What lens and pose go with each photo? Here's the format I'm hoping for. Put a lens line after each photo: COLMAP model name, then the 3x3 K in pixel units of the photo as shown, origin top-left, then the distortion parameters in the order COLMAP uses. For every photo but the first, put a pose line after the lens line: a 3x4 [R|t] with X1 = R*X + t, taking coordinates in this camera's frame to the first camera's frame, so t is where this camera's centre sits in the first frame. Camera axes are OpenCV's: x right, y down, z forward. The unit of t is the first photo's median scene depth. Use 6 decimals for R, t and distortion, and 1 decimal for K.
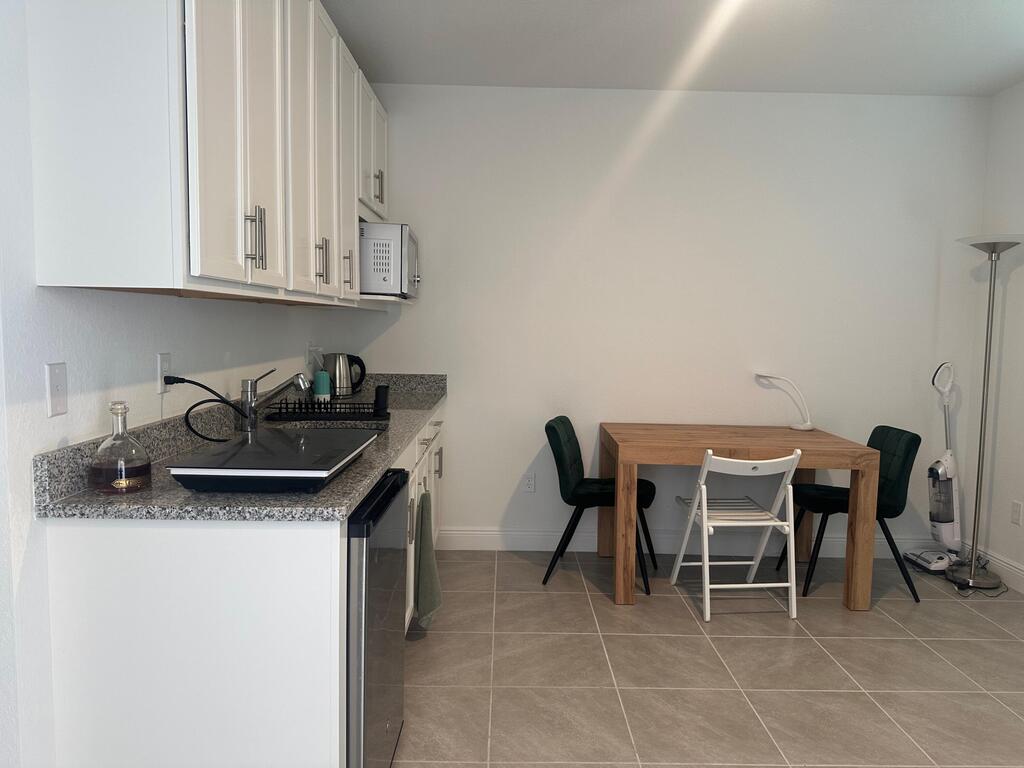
lens RADIAL K [[735.7, 0, 512.0], [0, 735.7, 384.0], [0, 0, 1]] dist [0.061168, -0.091305]
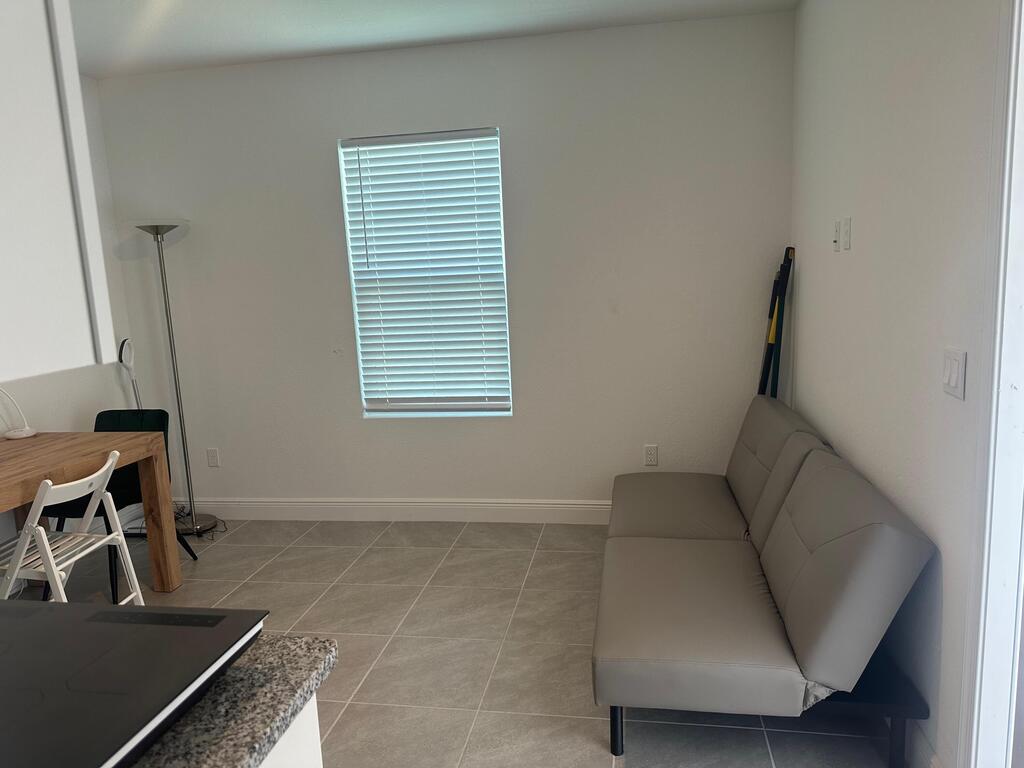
lens RADIAL K [[735.7, 0, 512.0], [0, 735.7, 384.0], [0, 0, 1]] dist [0.061168, -0.091305]
pose [[0.176422, -0.181637, 0.967411, -0.375049], [0.132740, 0.978239, 0.159463, -0.069127], [-0.975323, 0.100282, 0.196693, 0.310213]]
